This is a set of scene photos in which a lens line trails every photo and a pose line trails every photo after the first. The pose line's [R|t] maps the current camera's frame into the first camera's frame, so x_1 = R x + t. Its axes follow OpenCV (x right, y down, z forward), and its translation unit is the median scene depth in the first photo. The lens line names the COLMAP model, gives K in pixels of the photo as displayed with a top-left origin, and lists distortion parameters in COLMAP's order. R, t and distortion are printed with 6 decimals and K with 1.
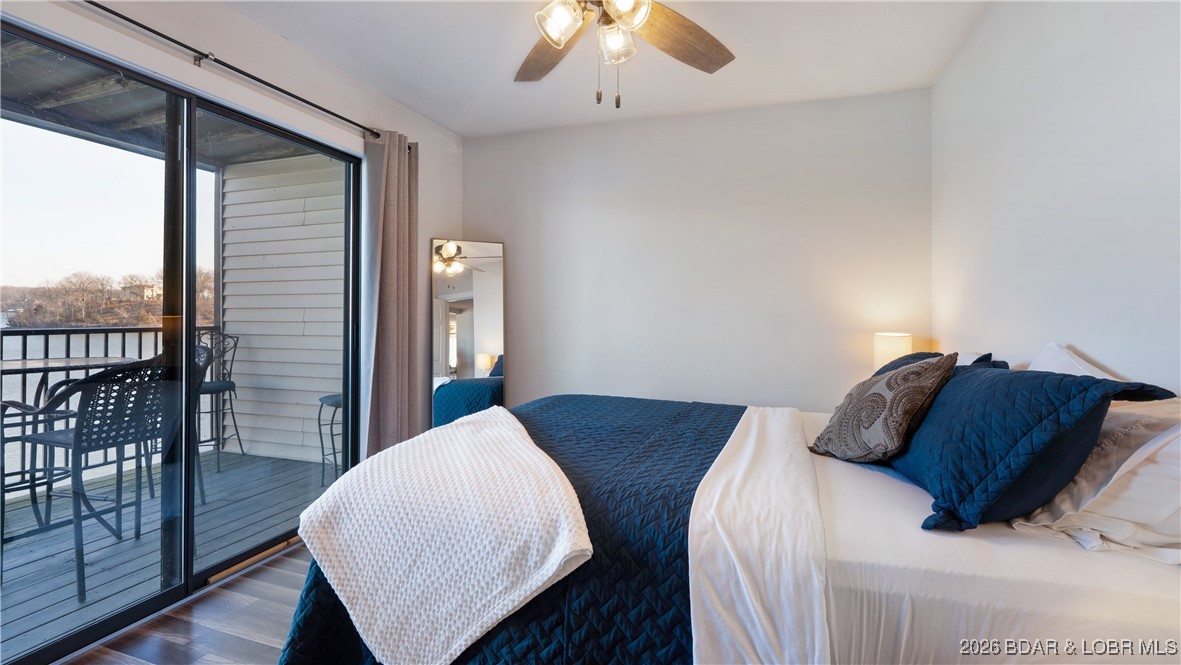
lens RADIAL K [[490.5, 0, 573.3], [0, 490.5, 323.3], [0, 0, 1]] dist [0.000857, 0.000362]
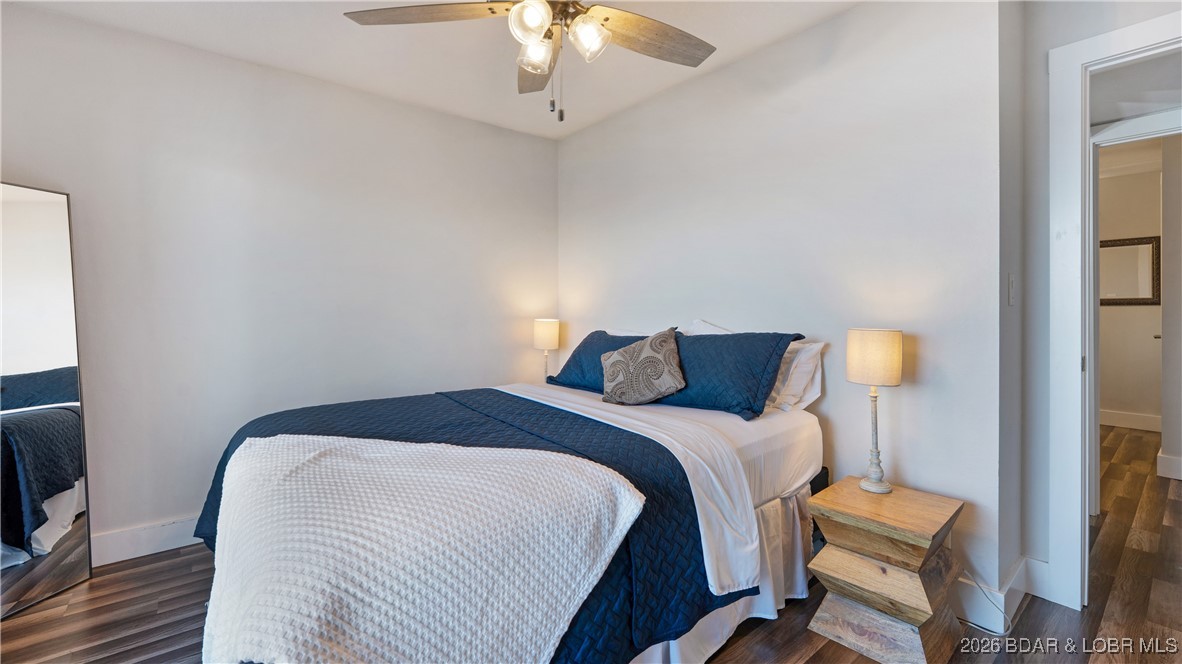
lens RADIAL K [[490.9, 0, 573.8], [0, 490.9, 322.8], [0, 0, 1]] dist [0.000857, 0.000362]
pose [[0.558814, -0.035794, 0.828520, -0.982607], [0.025076, 0.999341, 0.026261, -0.011242], [-0.828914, 0.006101, 0.559343, 0.426200]]
